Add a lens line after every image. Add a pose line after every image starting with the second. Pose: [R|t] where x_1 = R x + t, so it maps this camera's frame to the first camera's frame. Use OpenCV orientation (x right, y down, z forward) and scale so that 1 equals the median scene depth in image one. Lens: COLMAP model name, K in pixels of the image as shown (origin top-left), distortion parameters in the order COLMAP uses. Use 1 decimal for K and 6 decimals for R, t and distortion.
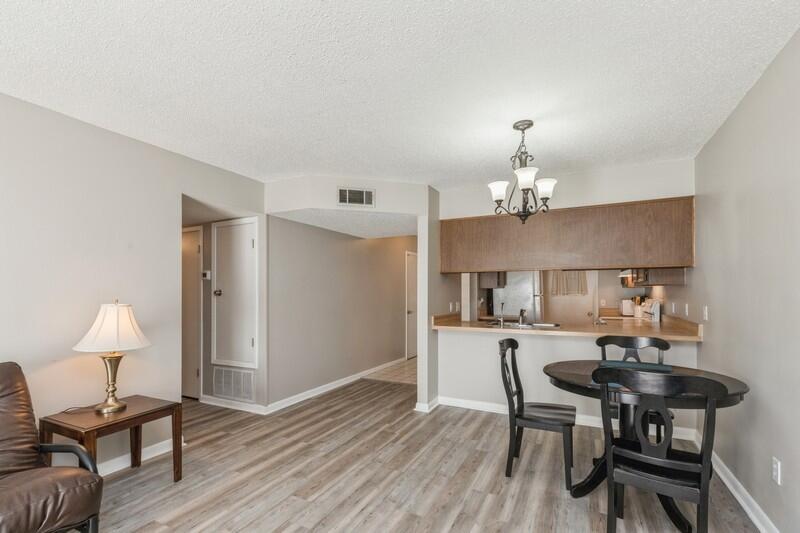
lens RADIAL K [[363.3, 0, 393.4], [0, 363.3, 295.9], [0, 0, 1]] dist [0.004997, -0.000797]
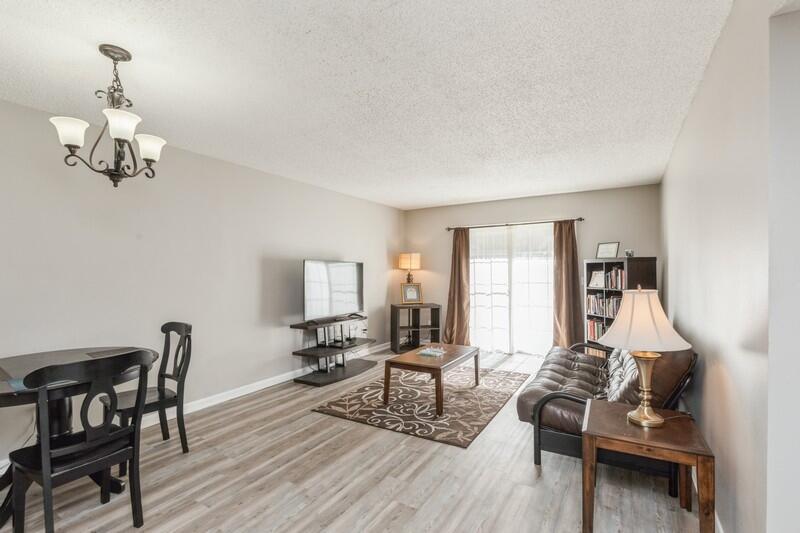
lens RADIAL K [[380.8, 0, 400.4], [0, 380.8, 269.7], [0, 0, 1]] dist [-0.002035, 0.000042]
pose [[-0.998788, 0.007375, 0.048658, -0.201236], [0.007281, 0.999971, -0.002103, -0.018126], [-0.048672, -0.001746, -0.998813, 1.342454]]
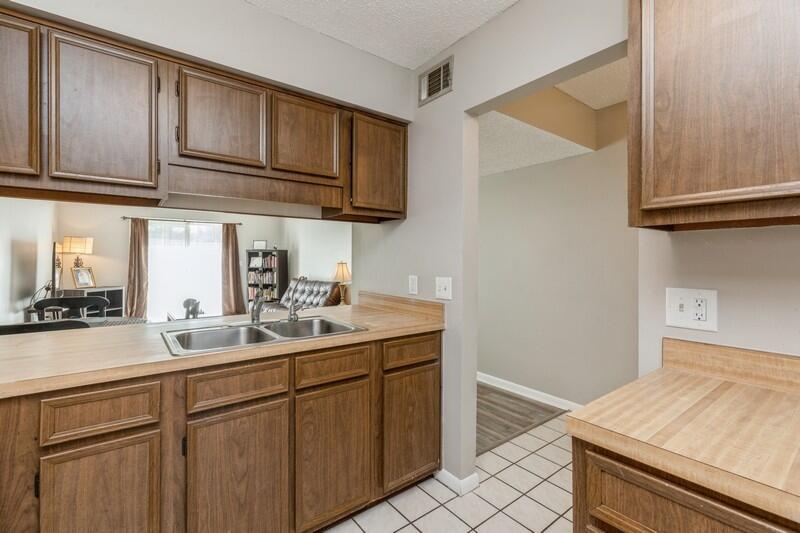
lens RADIAL K [[363.3, 0, 405.6], [0, 363.3, 258.0], [0, 0, 1]] dist [0.004997, -0.000797]
pose [[-0.422693, -0.002631, -0.906269, 0.851701], [-0.002331, 0.999996, -0.001816, -0.001920], [0.906270, 0.001345, -0.422697, 1.703988]]
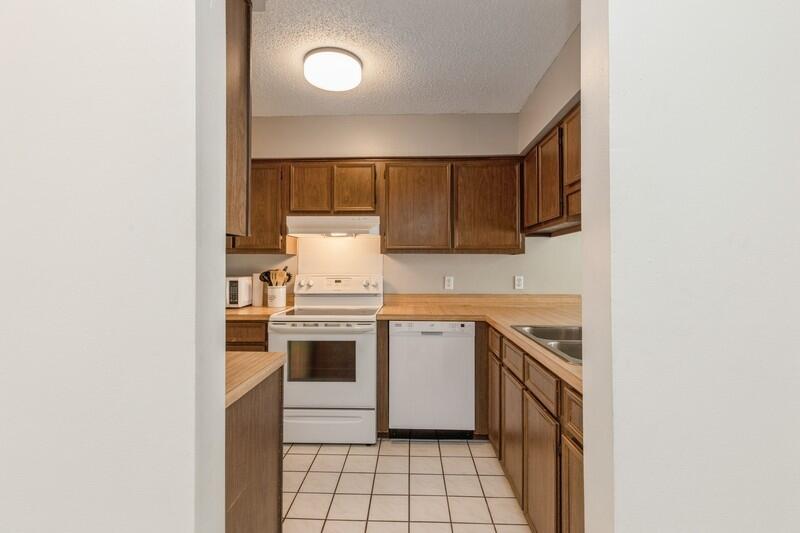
lens RADIAL K [[363.3, 0, 401.7], [0, 363.3, 260.7], [0, 0, 1]] dist [0.004997, -0.000797]
pose [[-0.439813, 0.014735, 0.897968, 0.112044], [0.003031, 0.999884, -0.014922, -0.006049], [-0.898084, -0.003841, -0.439807, 1.749780]]
